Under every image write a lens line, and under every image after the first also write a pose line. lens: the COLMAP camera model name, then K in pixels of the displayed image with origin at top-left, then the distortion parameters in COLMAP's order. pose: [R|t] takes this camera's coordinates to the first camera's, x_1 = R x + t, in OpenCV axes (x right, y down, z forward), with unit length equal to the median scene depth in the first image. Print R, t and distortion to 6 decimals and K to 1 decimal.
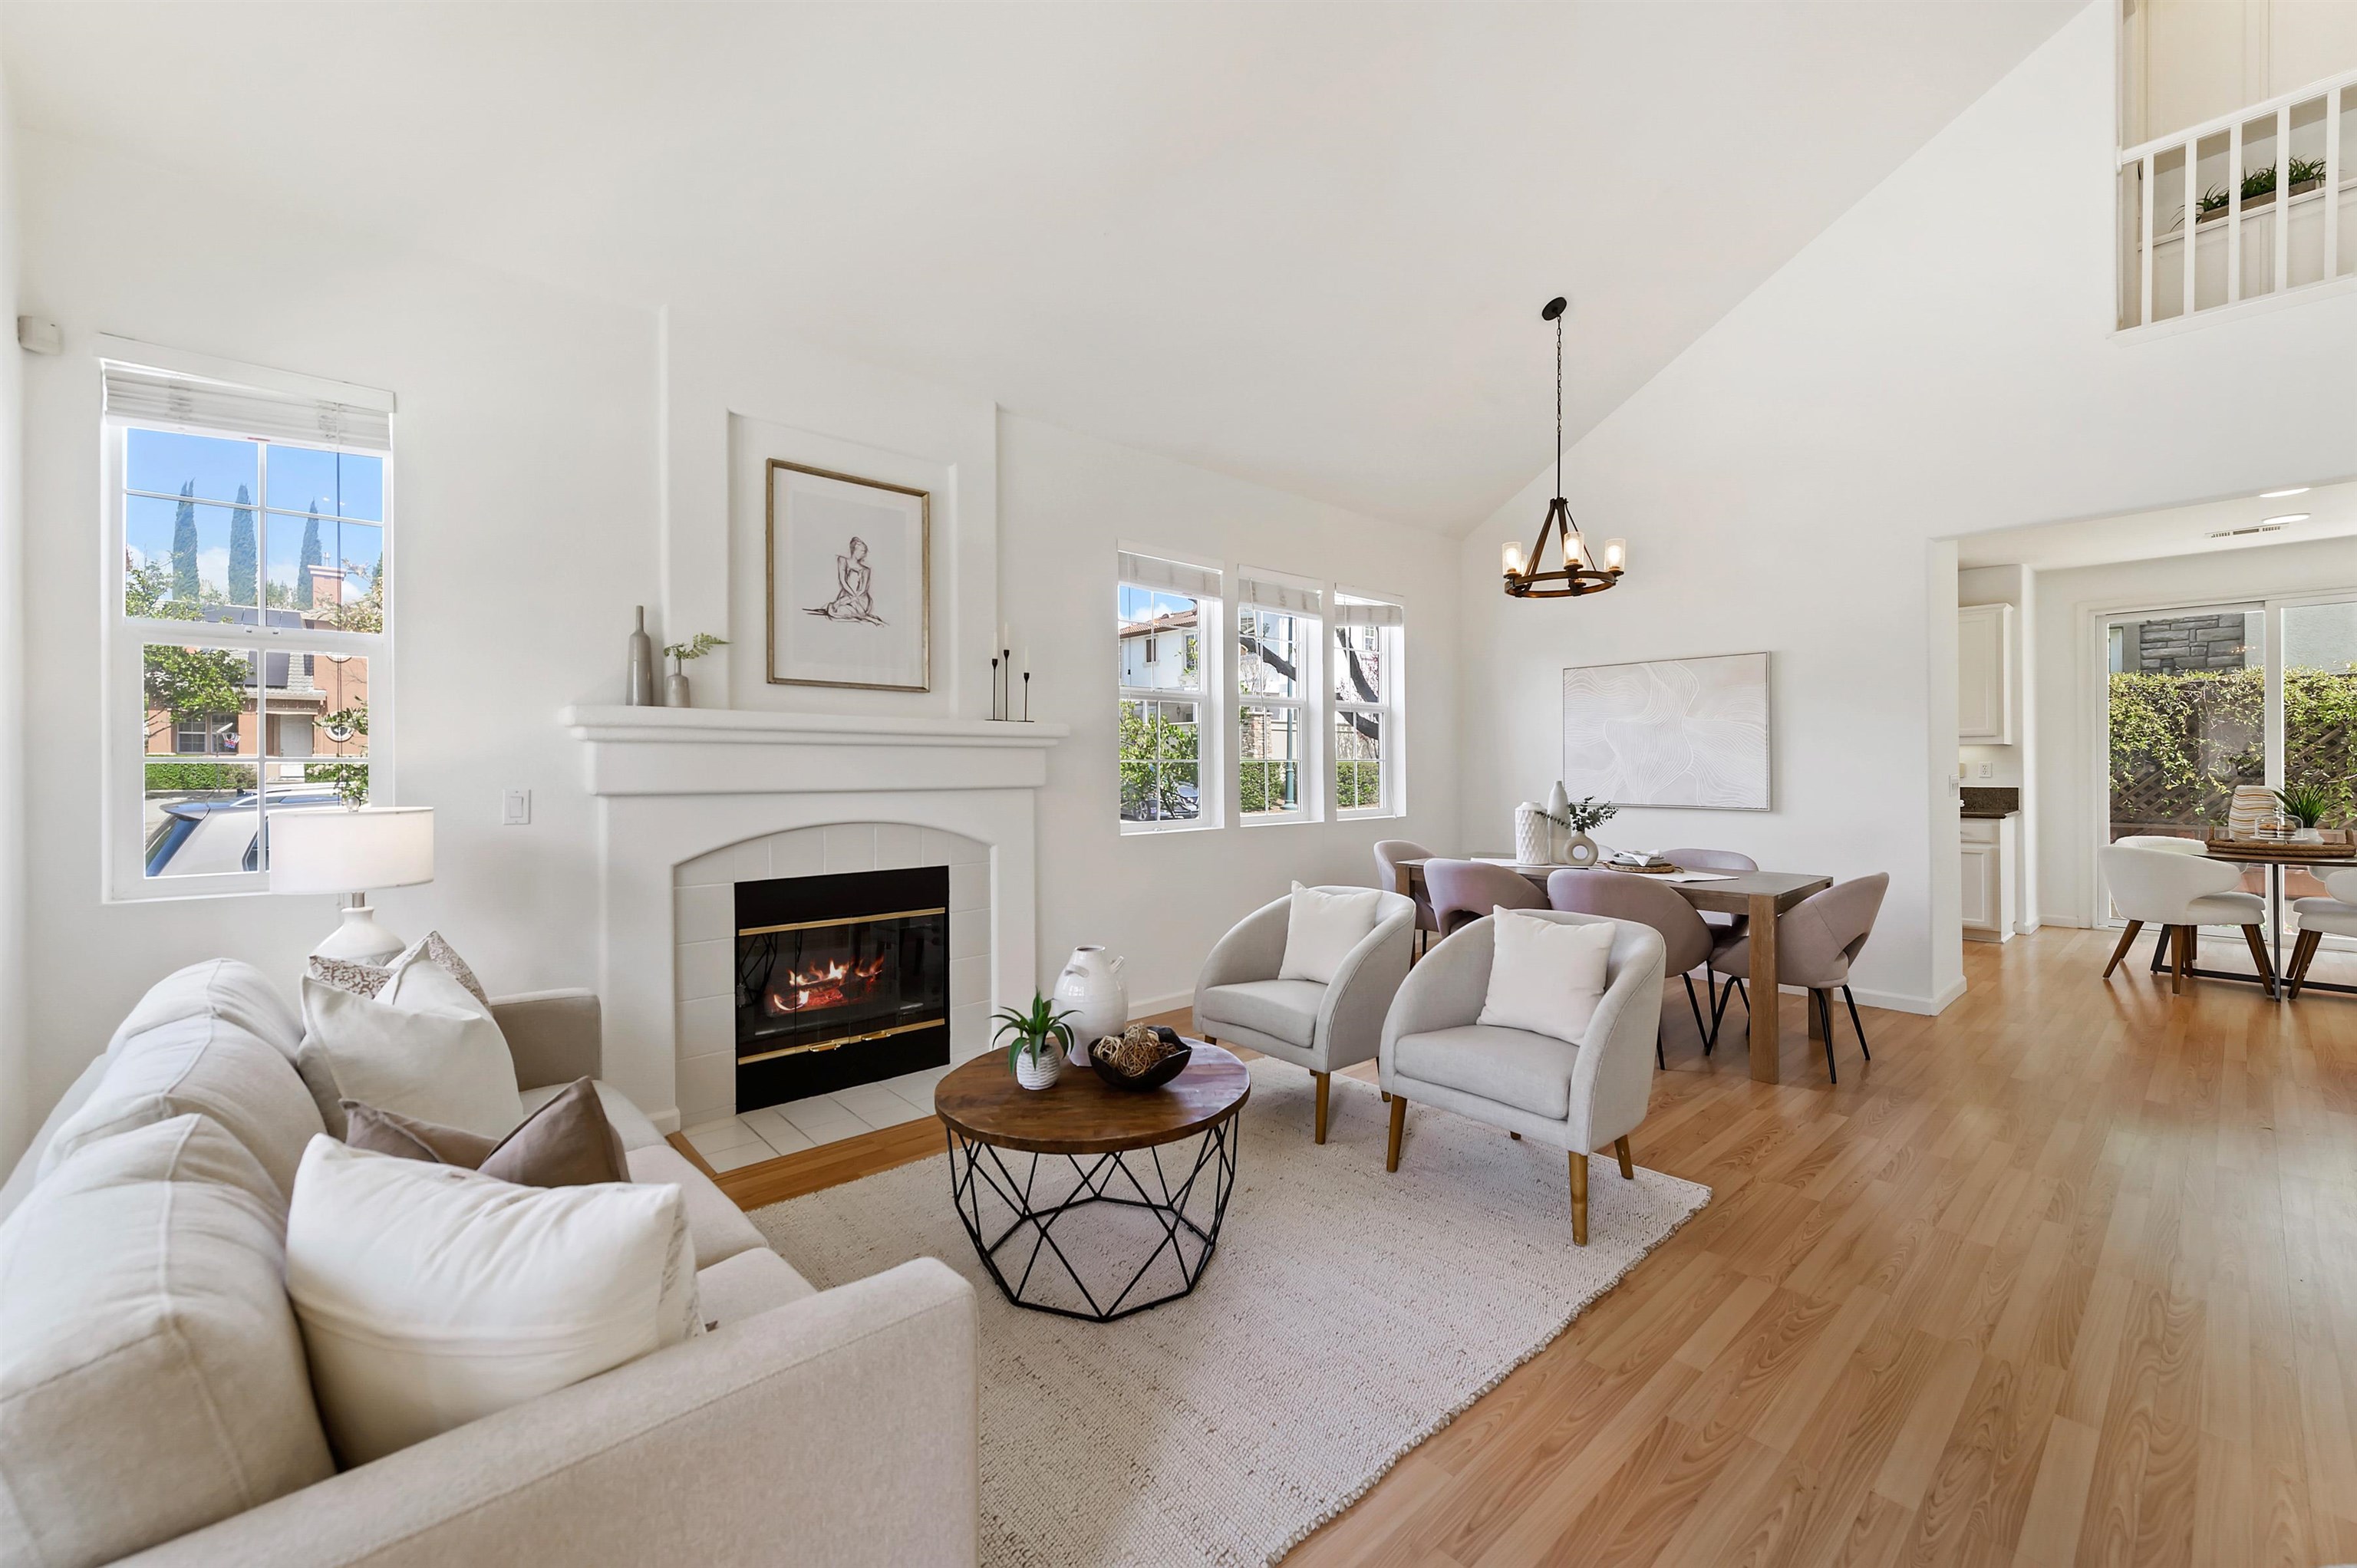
lens RADIAL K [[954.5, 0, 1187.9], [0, 954.5, 757.6], [0, 0, 1]] dist [0.021392, -0.006940]
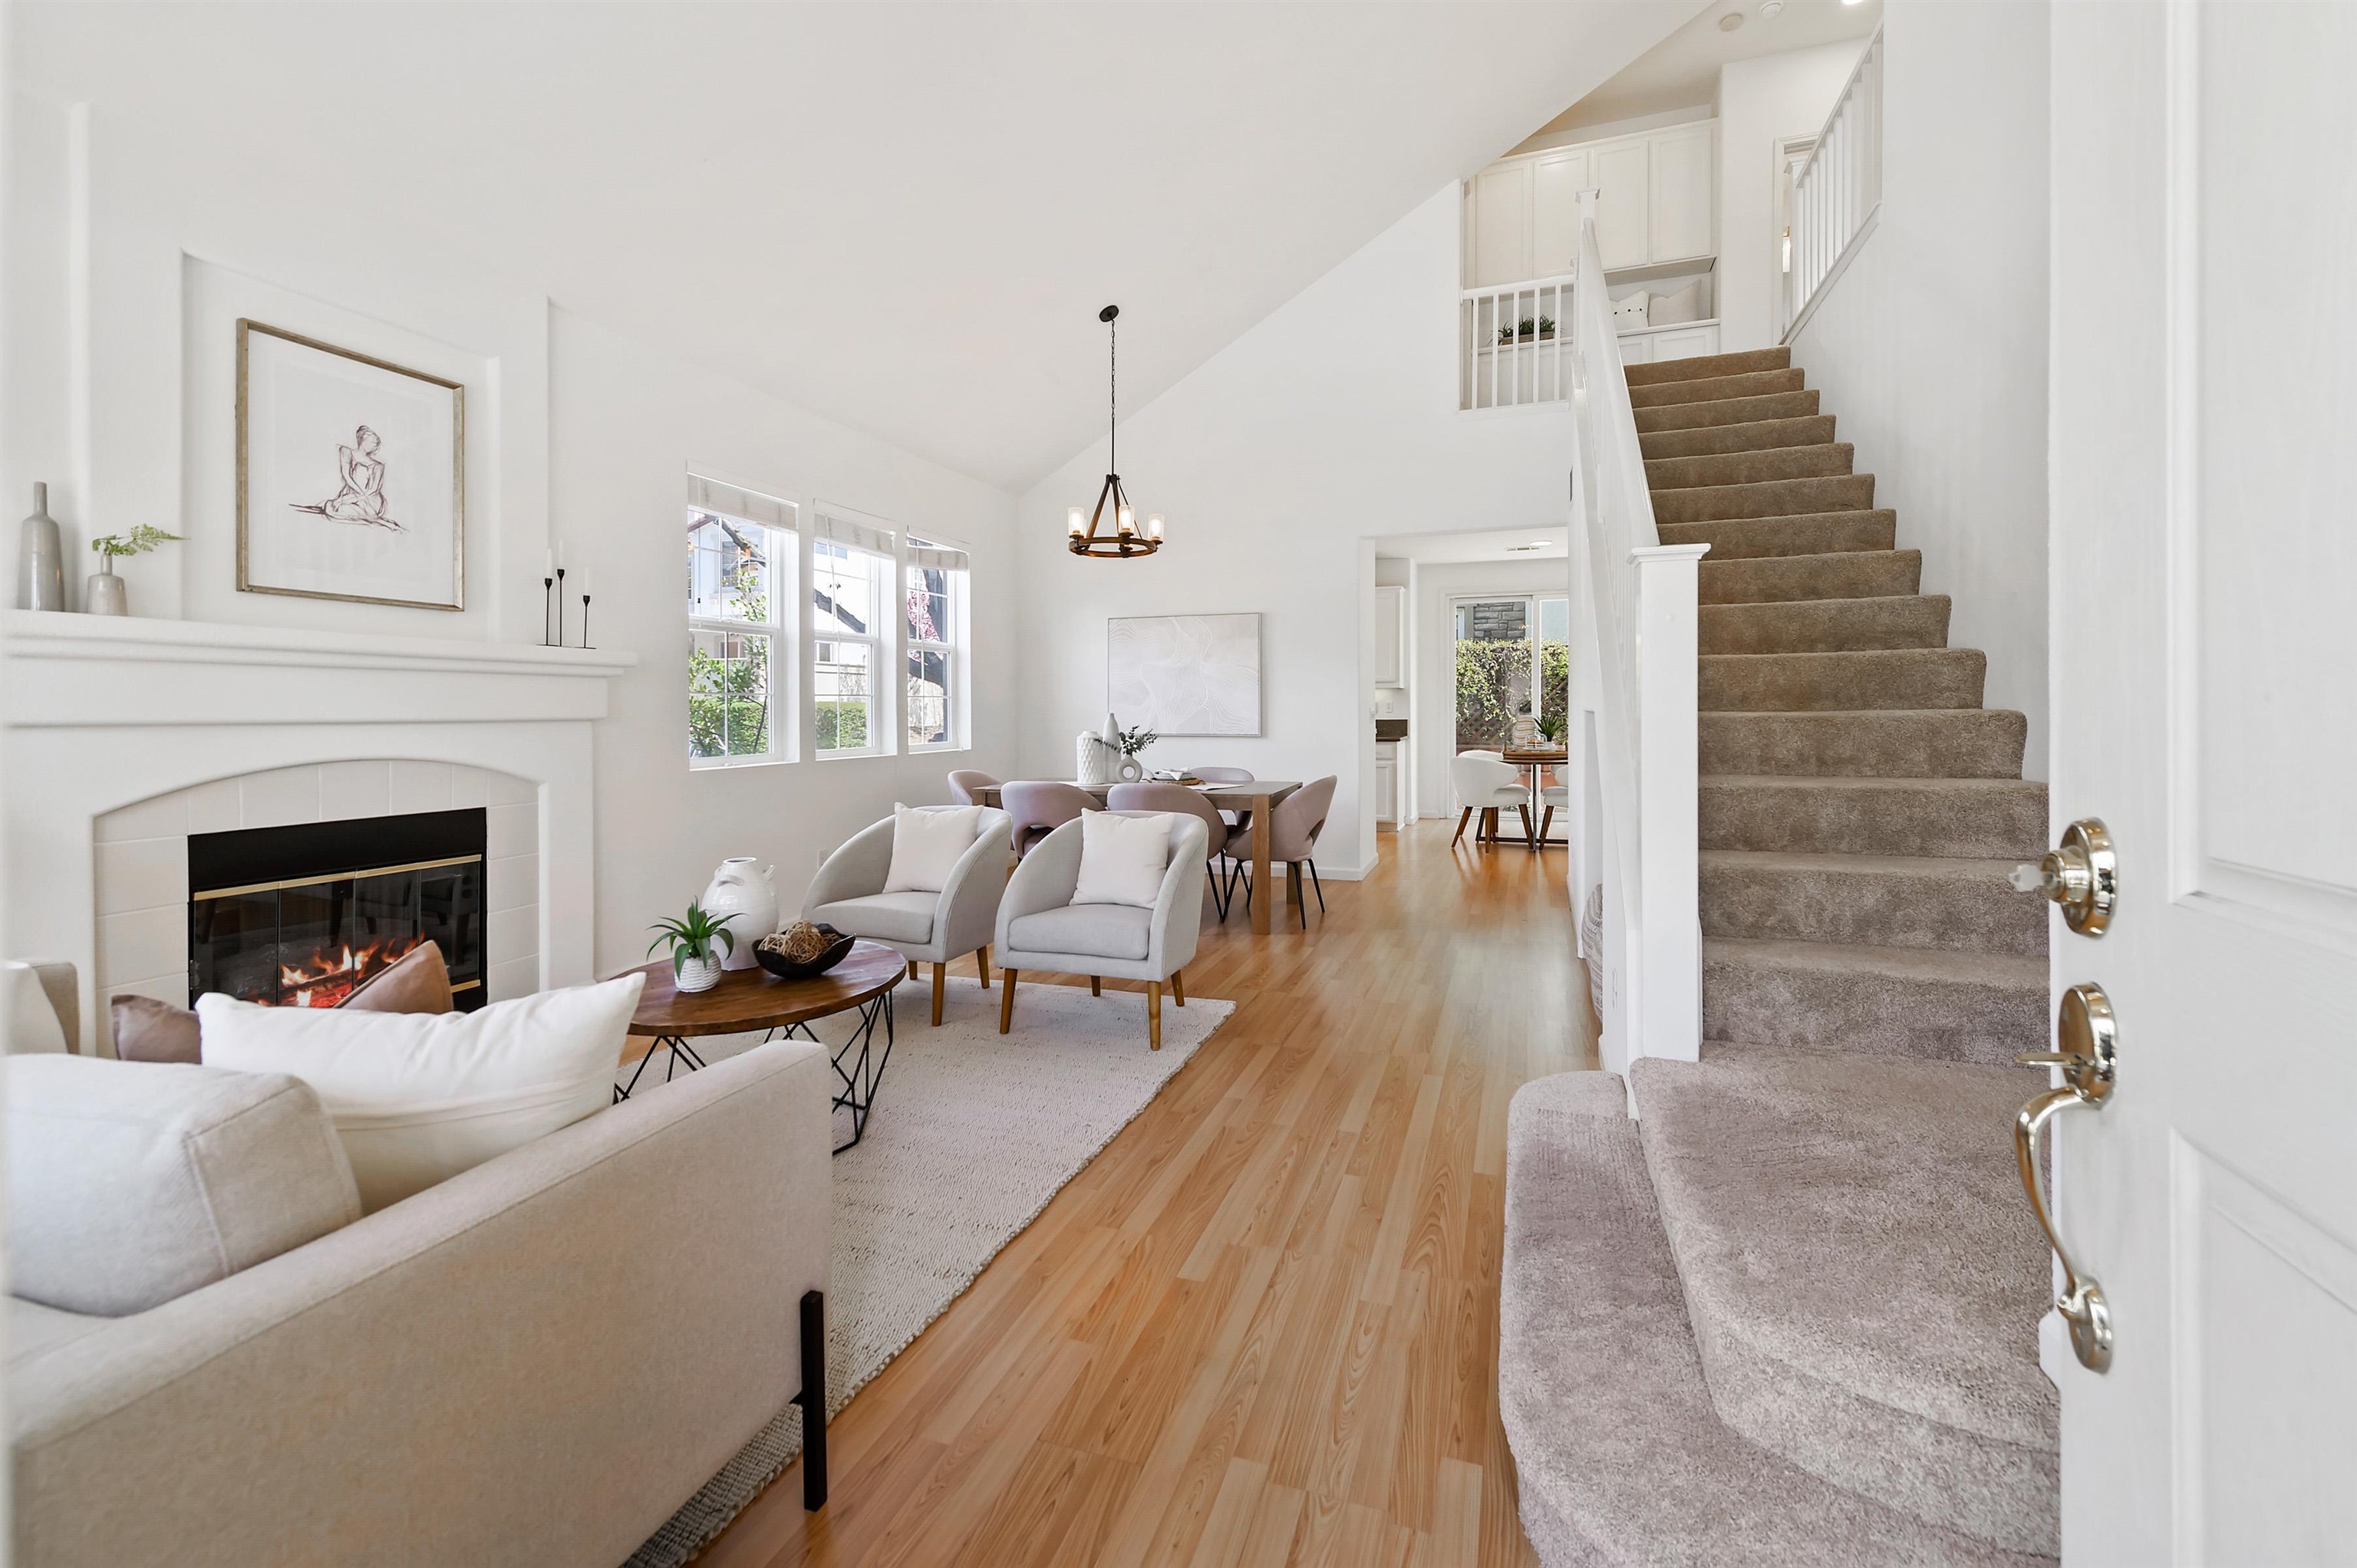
lens RADIAL K [[962.3, 0, 1196.8], [0, 962.3, 706.9], [0, 0, 1]] dist [0.025846, -0.006704]
pose [[0.879623, 0.001567, 0.475670, -0.111031], [-0.004182, 0.999981, 0.004440, 0.014046], [-0.475654, -0.005895, 0.879613, -0.125917]]
